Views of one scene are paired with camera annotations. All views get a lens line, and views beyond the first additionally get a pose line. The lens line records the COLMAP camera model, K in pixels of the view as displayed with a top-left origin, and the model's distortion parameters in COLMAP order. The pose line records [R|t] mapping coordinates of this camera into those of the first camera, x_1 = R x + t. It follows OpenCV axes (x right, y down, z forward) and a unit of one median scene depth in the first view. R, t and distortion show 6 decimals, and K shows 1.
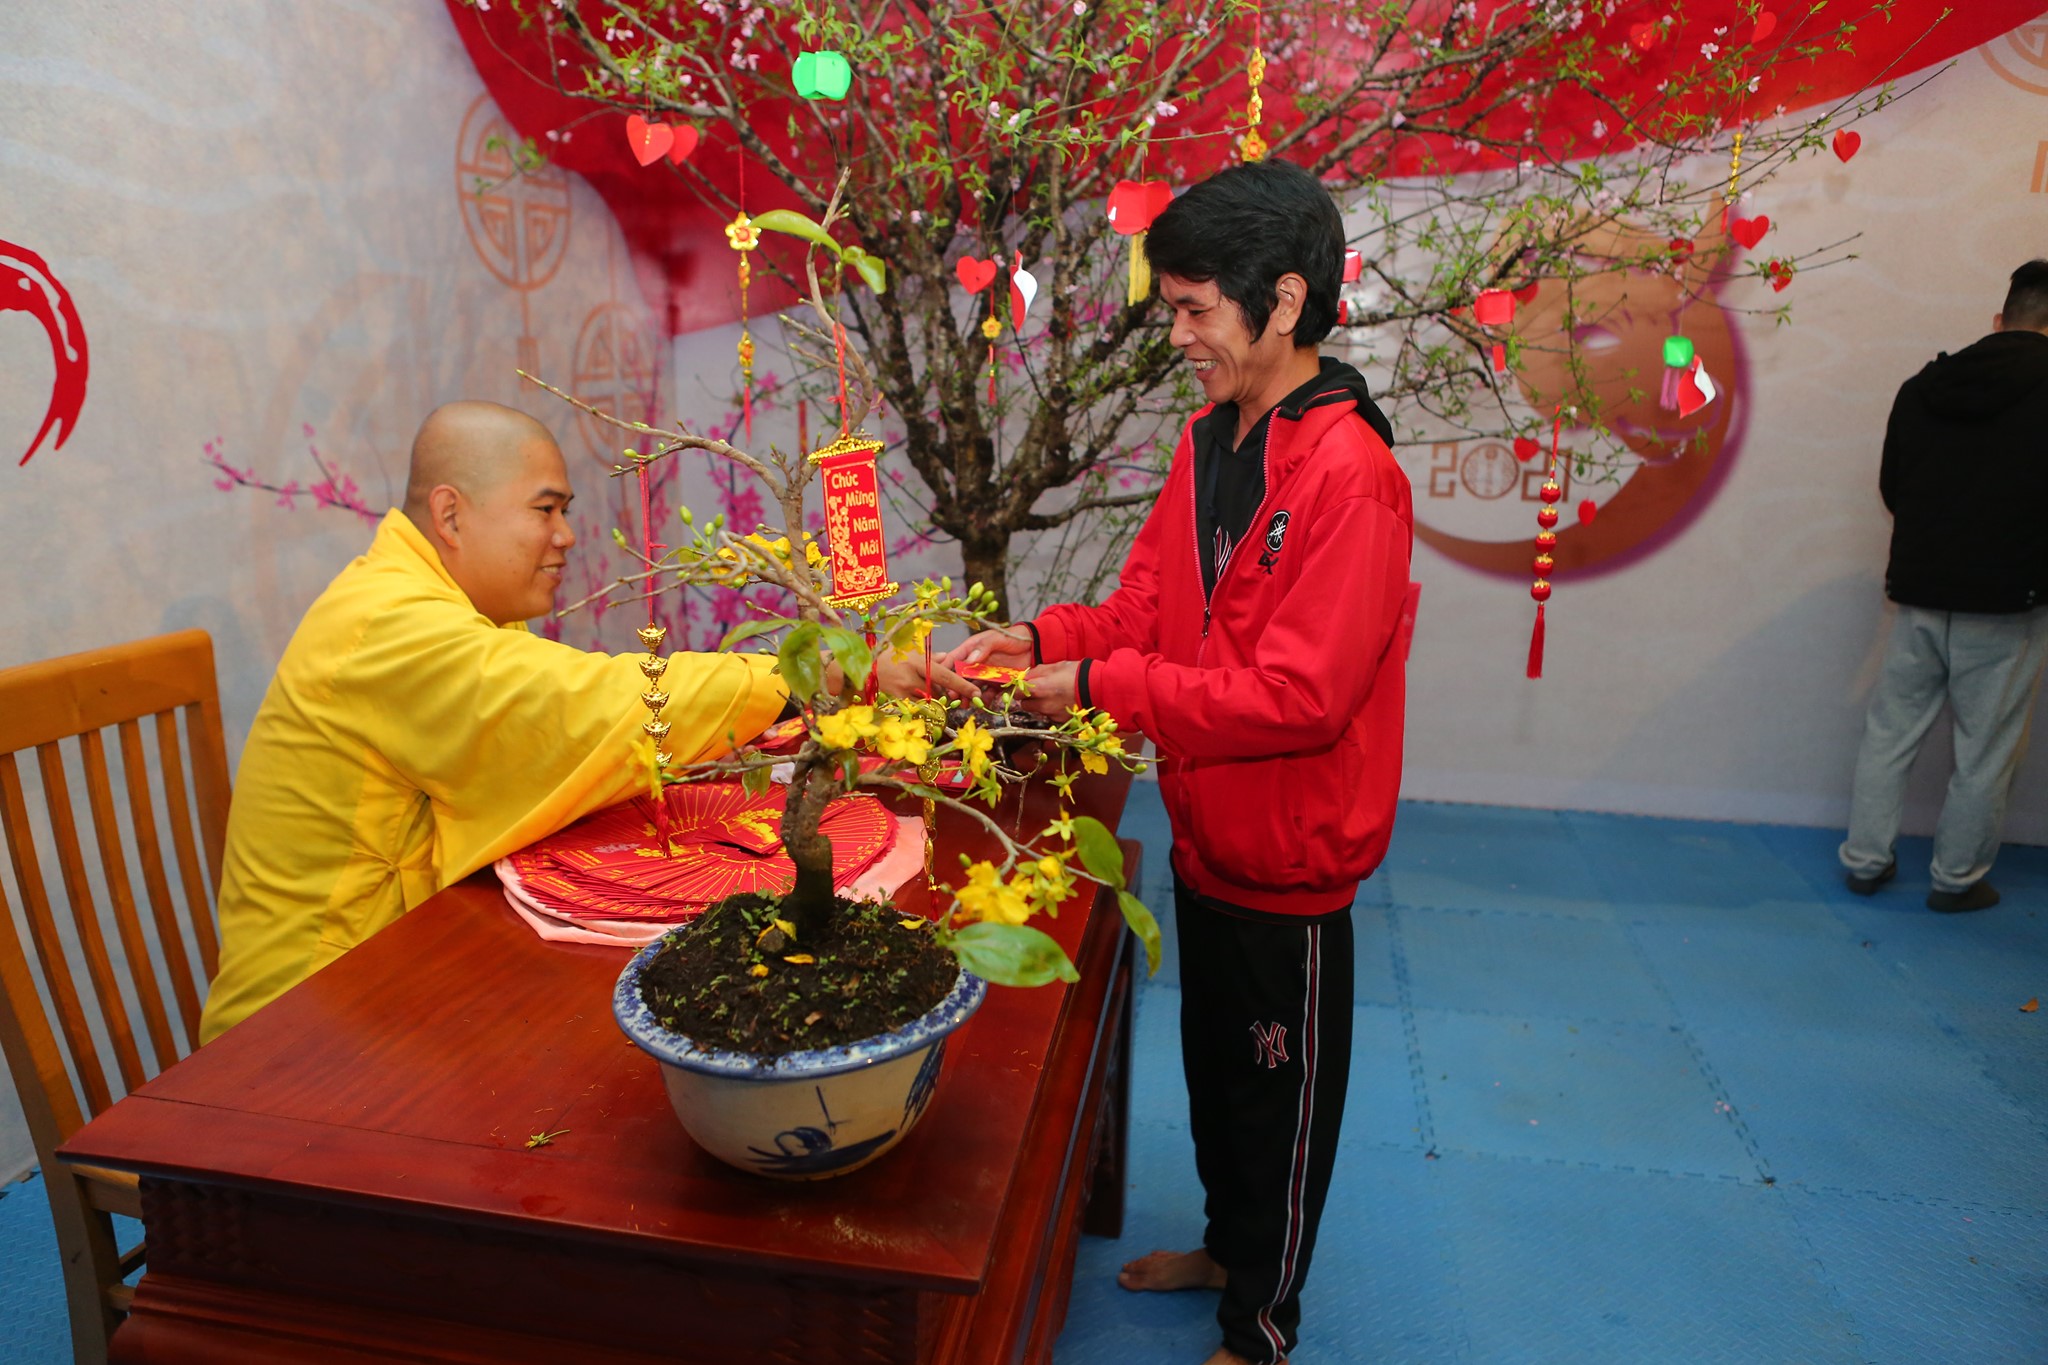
lens RADIAL K [[1409.2, 0, 1028.7], [0, 1409.2, 674.9], [0, 0, 1]] dist [-0.097785, 0.069405]
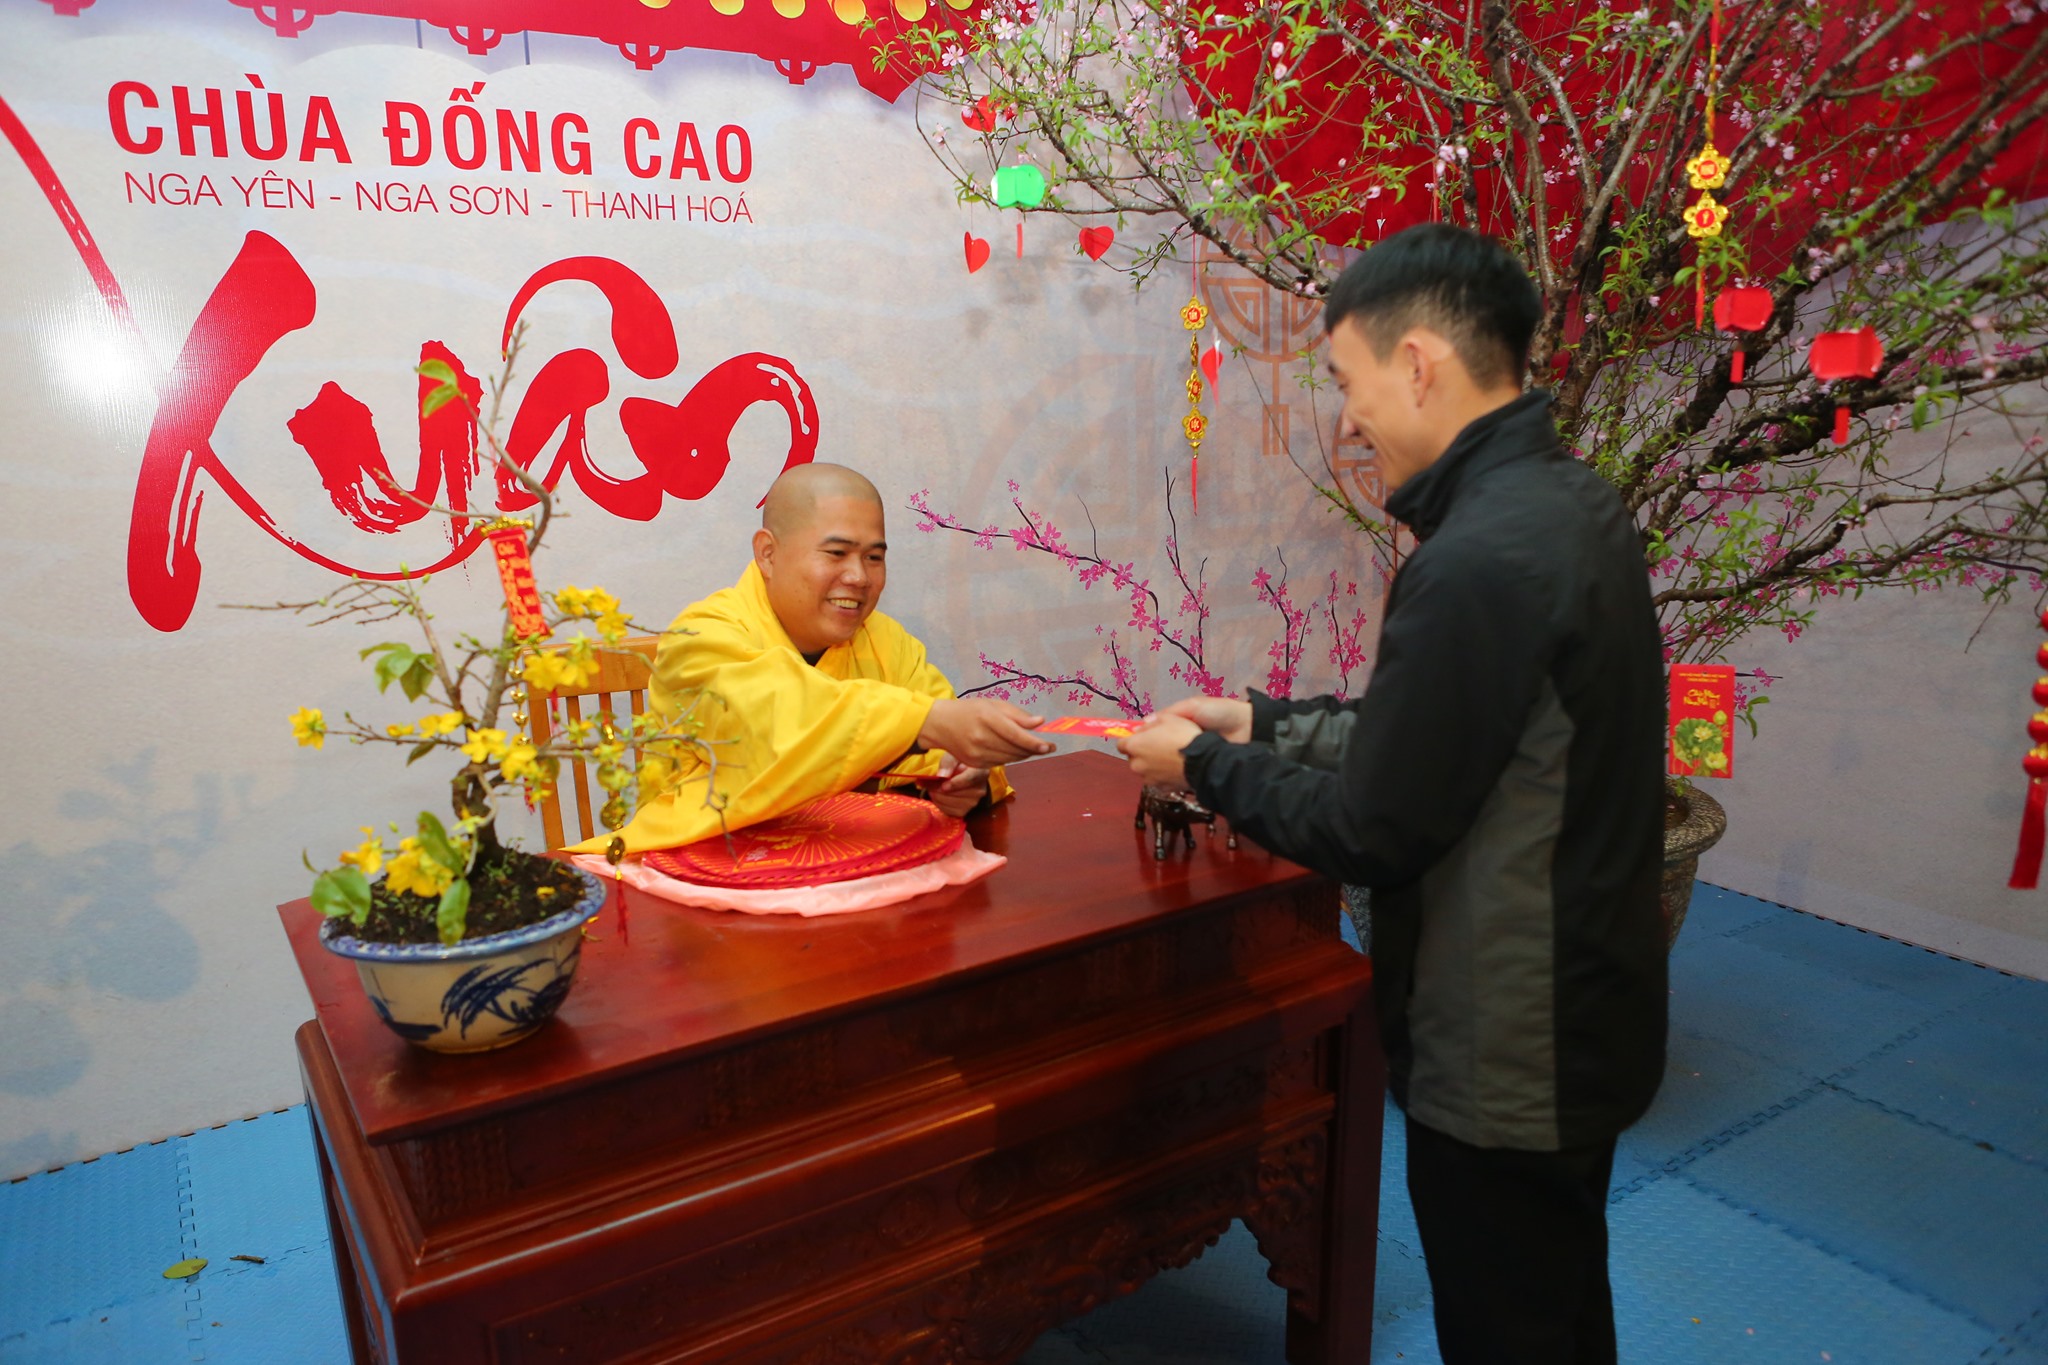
lens RADIAL K [[1409.2, 0, 1027.2], [0, 1409.2, 677.3], [0, 0, 1]] dist [-0.097785, 0.069405]
pose [[0.685736, 0.113434, -0.718957, 0.503825], [-0.138079, 0.990118, 0.024518, -0.049815], [0.714633, 0.082460, 0.694622, 0.183789]]
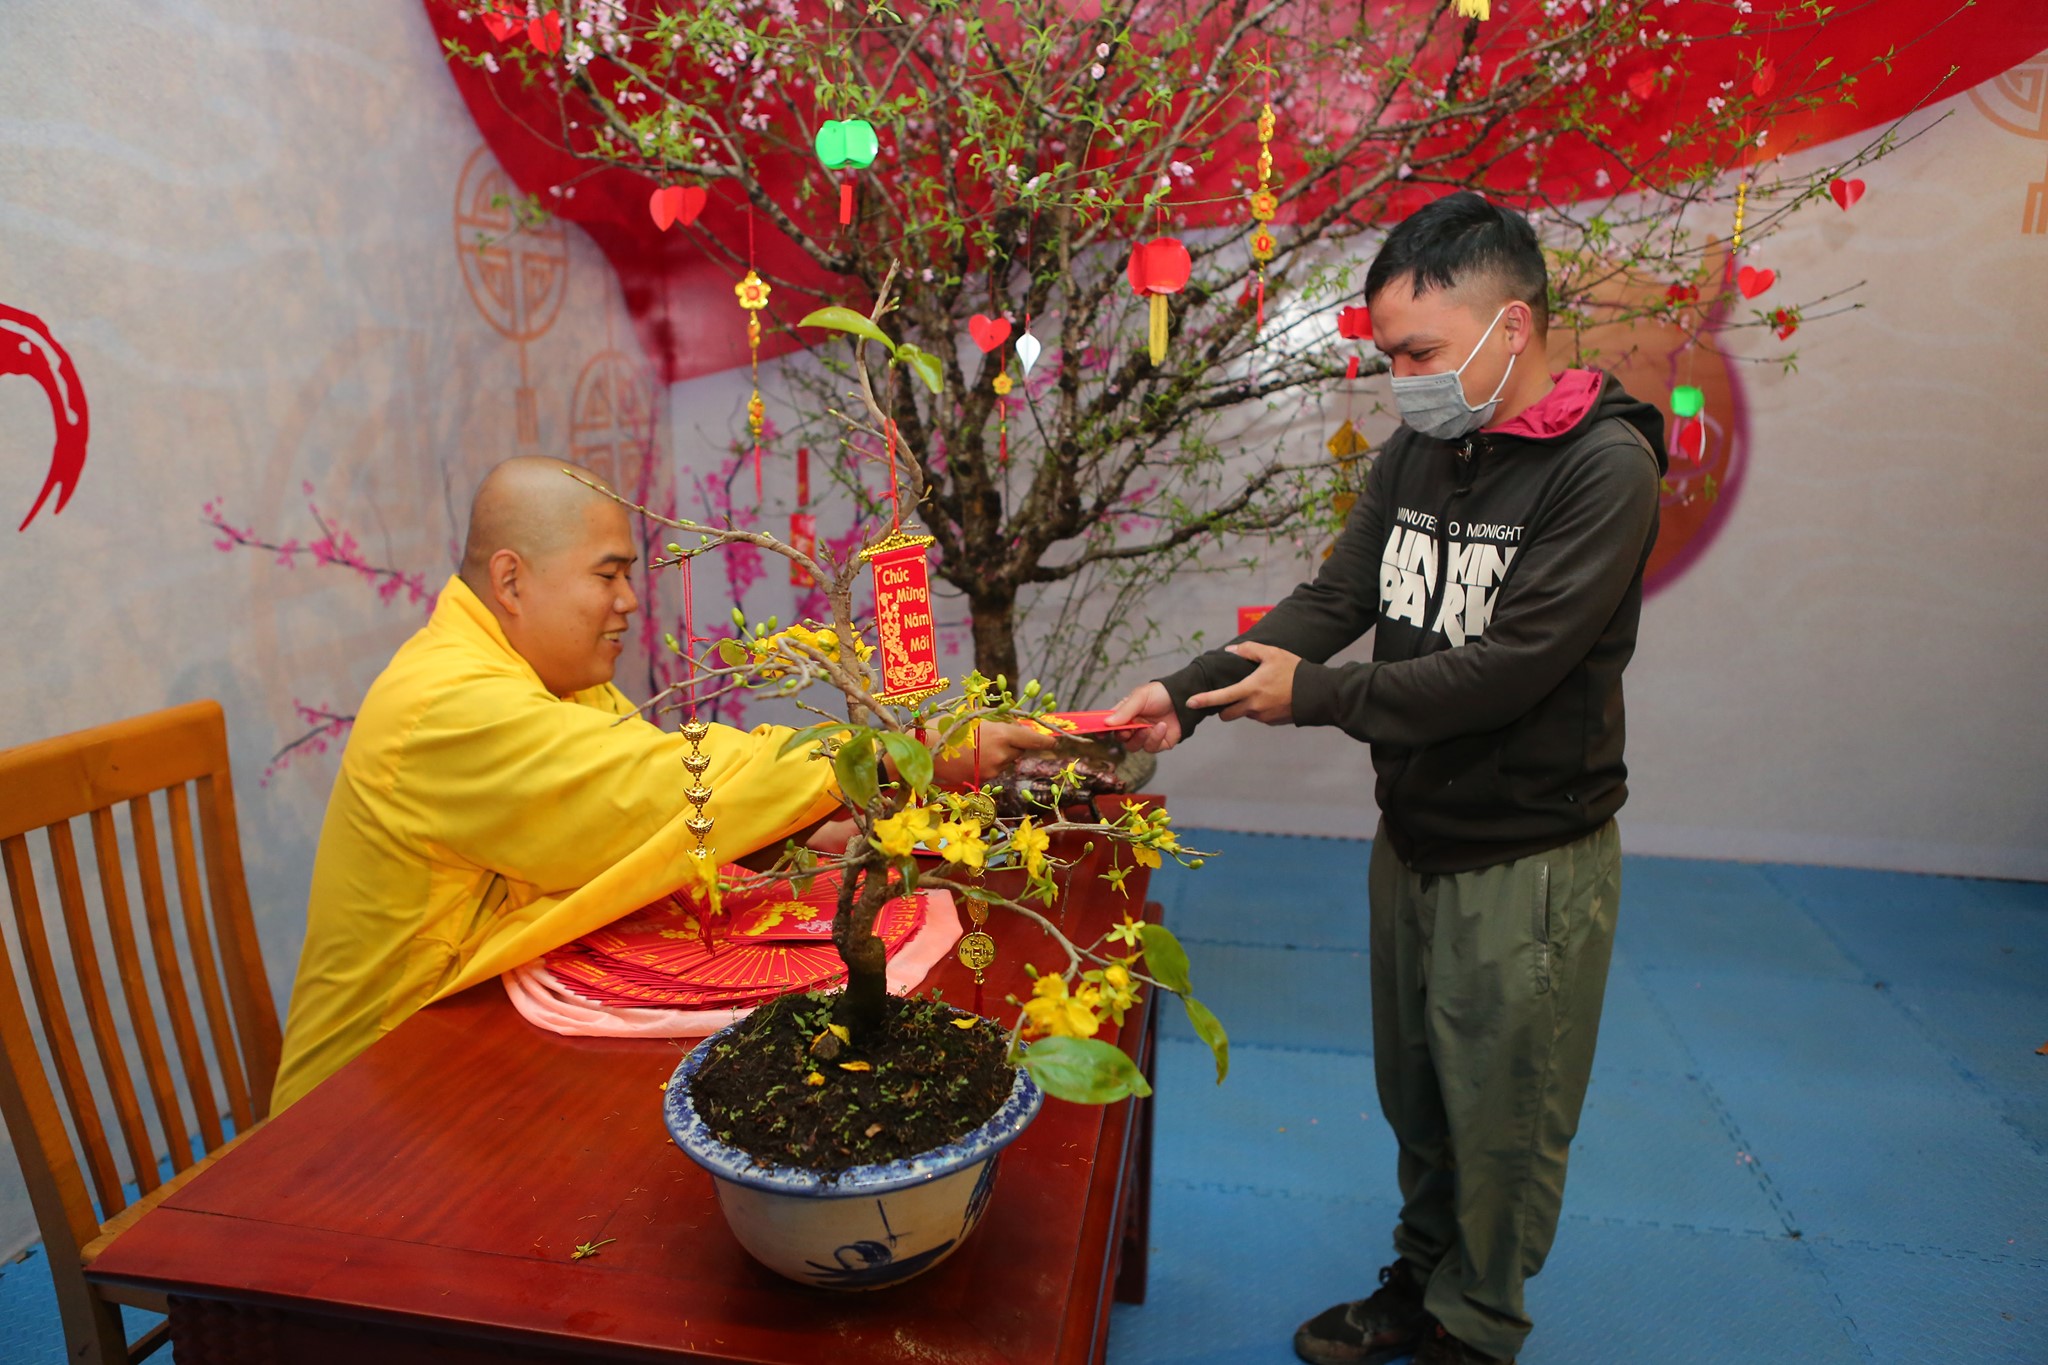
lens RADIAL K [[1409.2, 0, 1028.5], [0, 1409.2, 680.1], [0, 0, 1]] dist [-0.097785, 0.069405]
pose [[0.999892, -0.009977, 0.010795, -0.020905], [0.010162, 0.999800, -0.017227, -0.020278], [-0.010621, 0.017335, 0.999793, 0.007001]]
